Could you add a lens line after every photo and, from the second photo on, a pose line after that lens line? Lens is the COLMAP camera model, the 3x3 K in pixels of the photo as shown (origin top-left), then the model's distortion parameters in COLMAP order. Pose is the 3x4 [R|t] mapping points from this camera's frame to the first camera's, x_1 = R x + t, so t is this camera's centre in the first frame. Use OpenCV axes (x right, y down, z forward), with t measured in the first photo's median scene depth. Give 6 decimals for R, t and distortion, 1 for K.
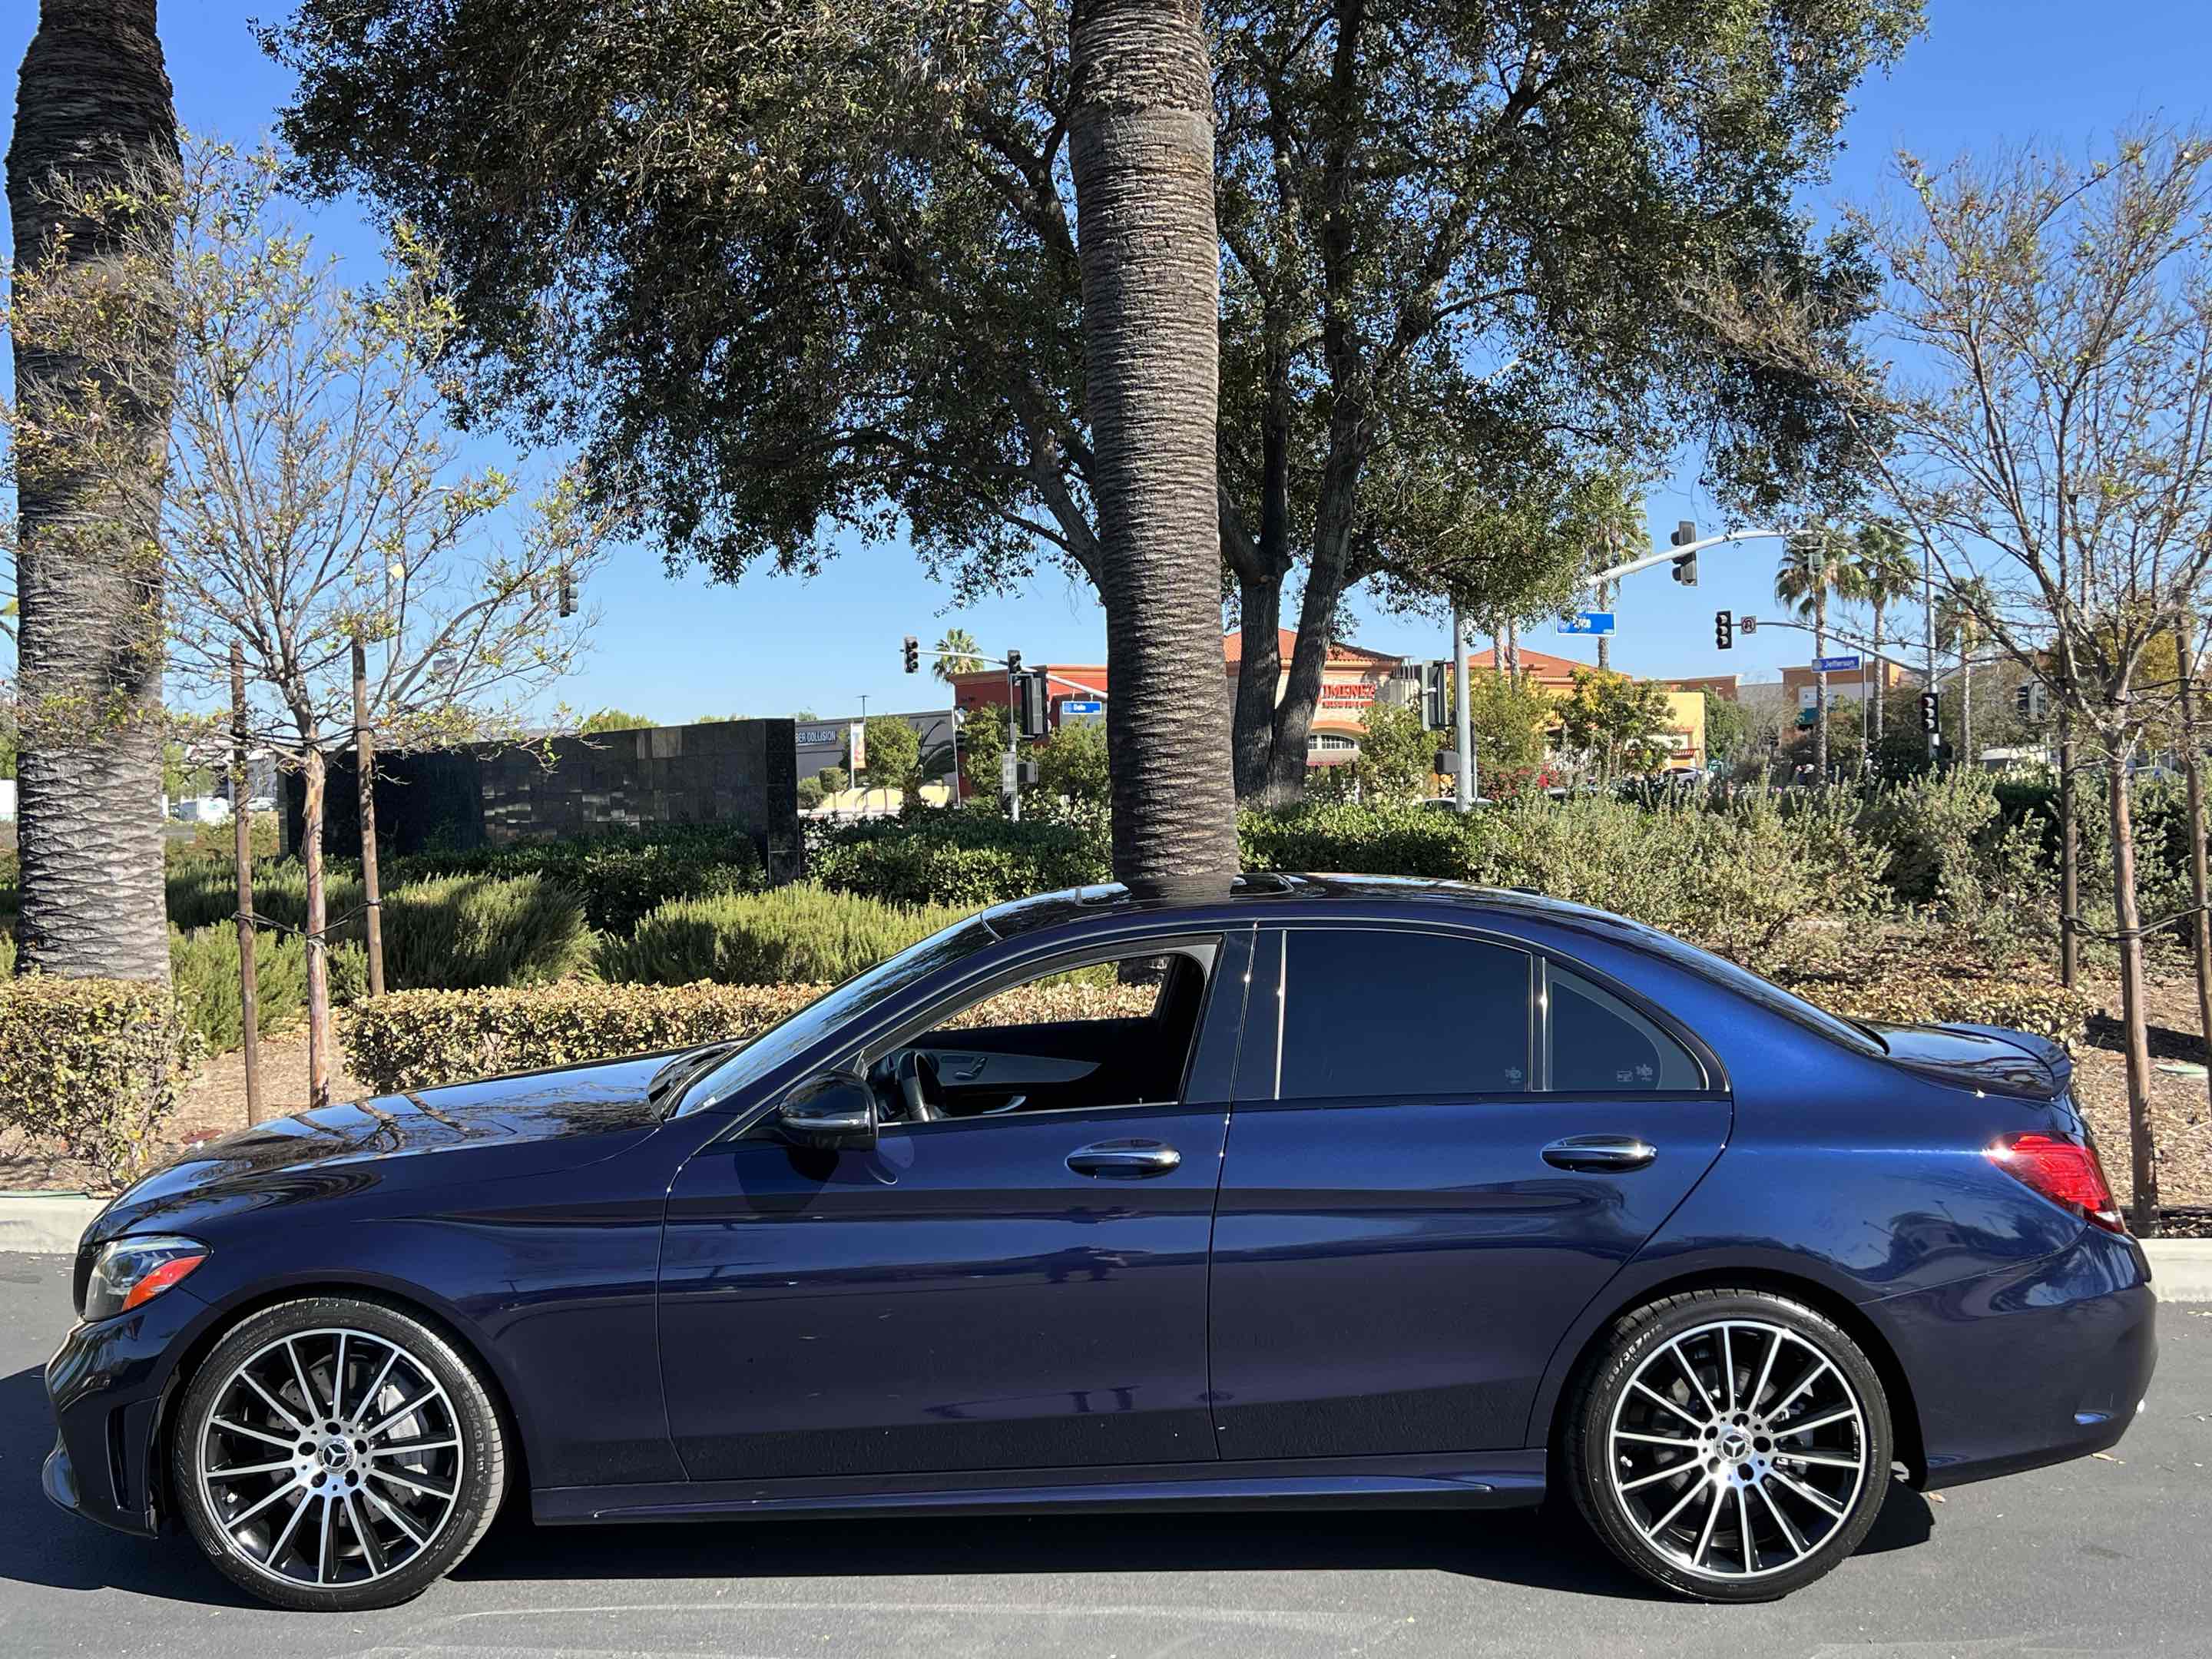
lens RADIAL K [[2168.5, 0, 1064.3], [0, 2168.5, 832.6], [0, 0, 1]] dist [0.043266, 0.011934]
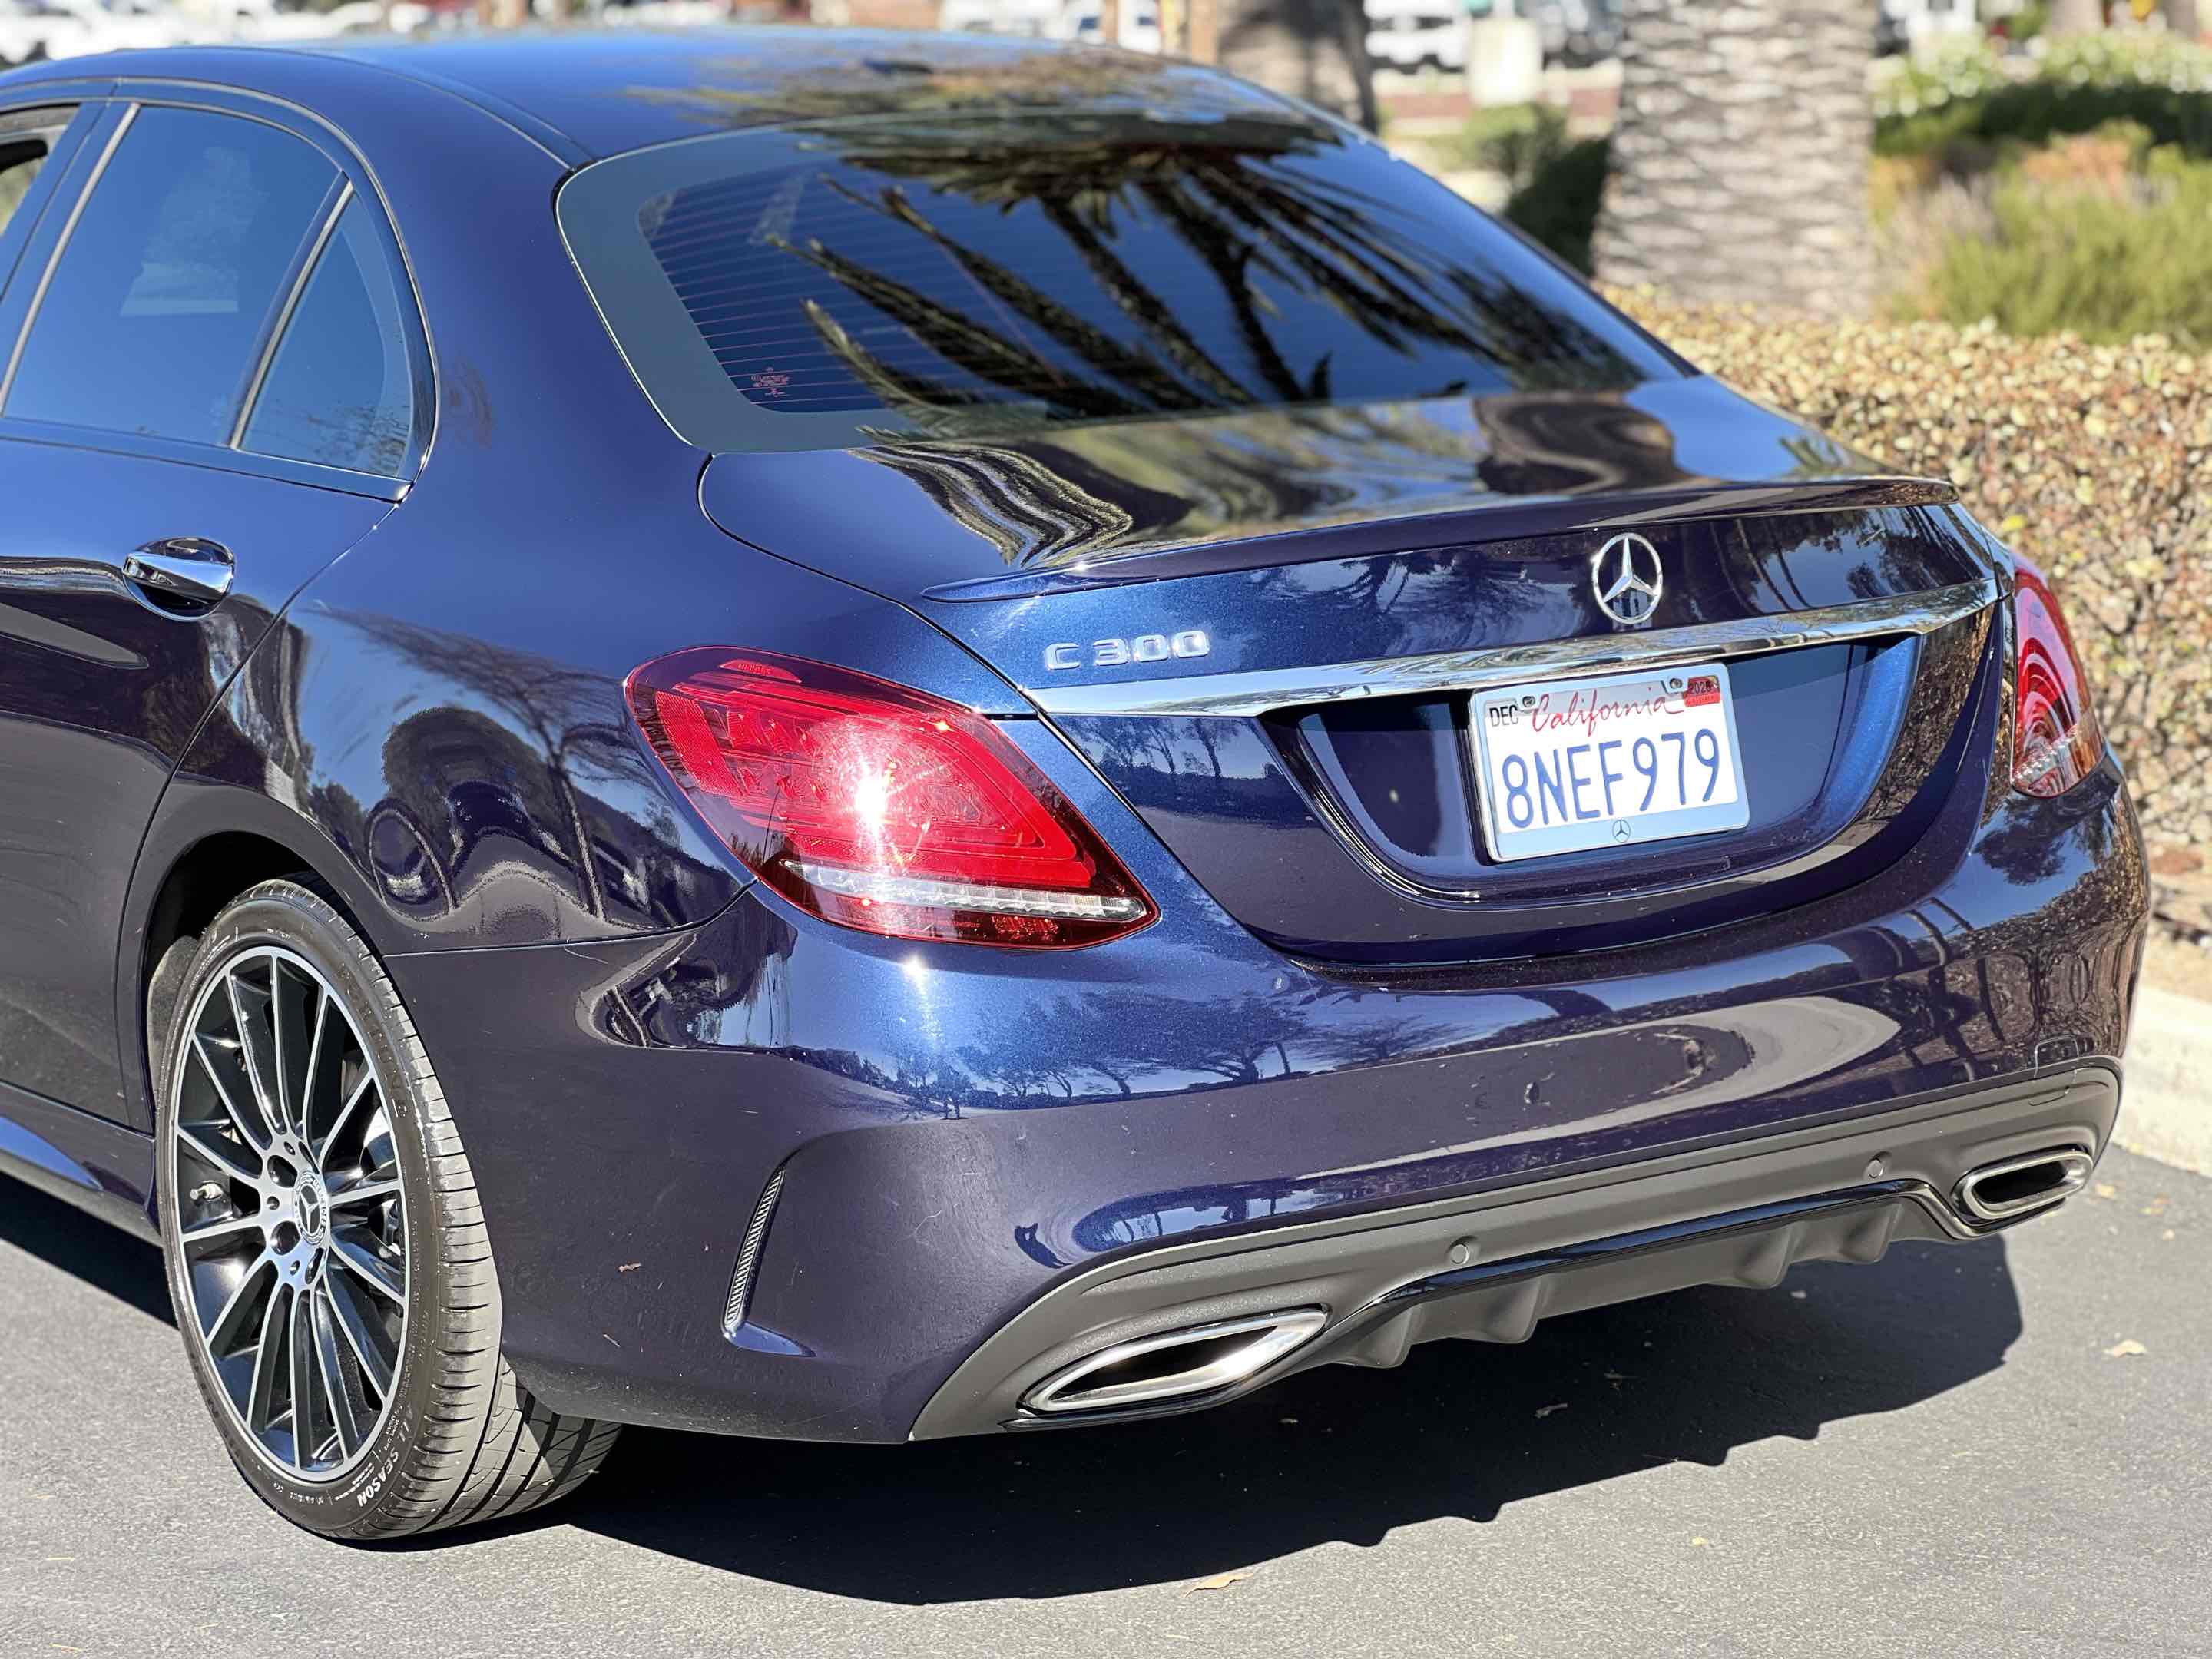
lens RADIAL K [[4884.7, 0, 1103.2], [0, 4884.7, 730.8], [0, 0, 1]] dist [0.151531, 1.277879]
pose [[0.572598, 0.139509, -0.807879, 0.461166], [-0.025500, 0.987969, 0.152534, 0.002996], [0.819440, -0.066740, 0.569267, 0.192537]]
